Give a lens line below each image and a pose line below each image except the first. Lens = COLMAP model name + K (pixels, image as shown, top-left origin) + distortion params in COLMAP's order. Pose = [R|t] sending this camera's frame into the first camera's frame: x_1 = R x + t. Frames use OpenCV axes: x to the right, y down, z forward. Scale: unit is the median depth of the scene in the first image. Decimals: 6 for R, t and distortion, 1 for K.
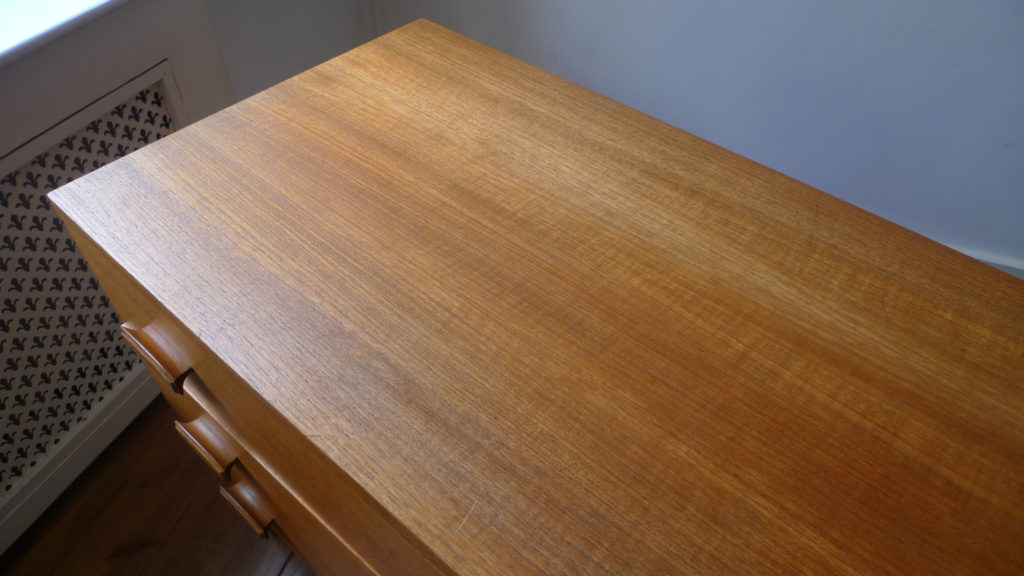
lens RADIAL K [[658.9, 0, 519.5], [0, 658.9, 280.7], [0, 0, 1]] dist [-0.032403, -0.001258]
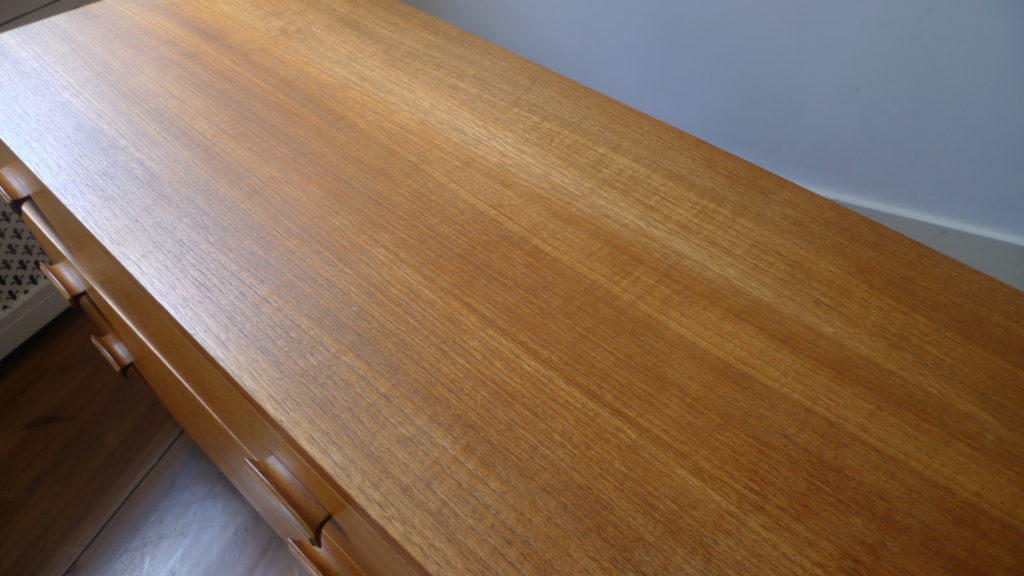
lens RADIAL K [[658.9, 0, 513.4], [0, 658.9, 292.1], [0, 0, 1]] dist [-0.032403, -0.001258]
pose [[0.999165, 0.031526, -0.025983, 0.470867], [-0.031256, 0.999454, 0.010732, 0.277899], [0.026307, -0.009911, 0.999605, -0.224971]]
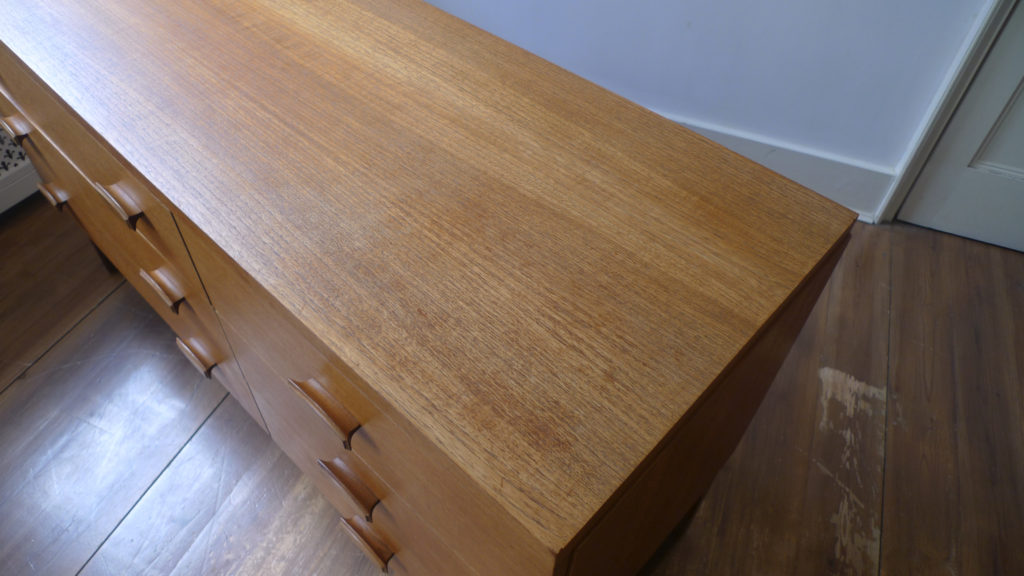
lens RADIAL K [[658.9, 0, 503.6], [0, 658.9, 297.4], [0, 0, 1]] dist [-0.032403, -0.001258]
pose [[0.997319, 0.057581, -0.045153, 1.030875], [-0.056435, 0.998061, 0.026260, 0.677032], [0.046577, -0.023641, 0.998635, -0.699233]]
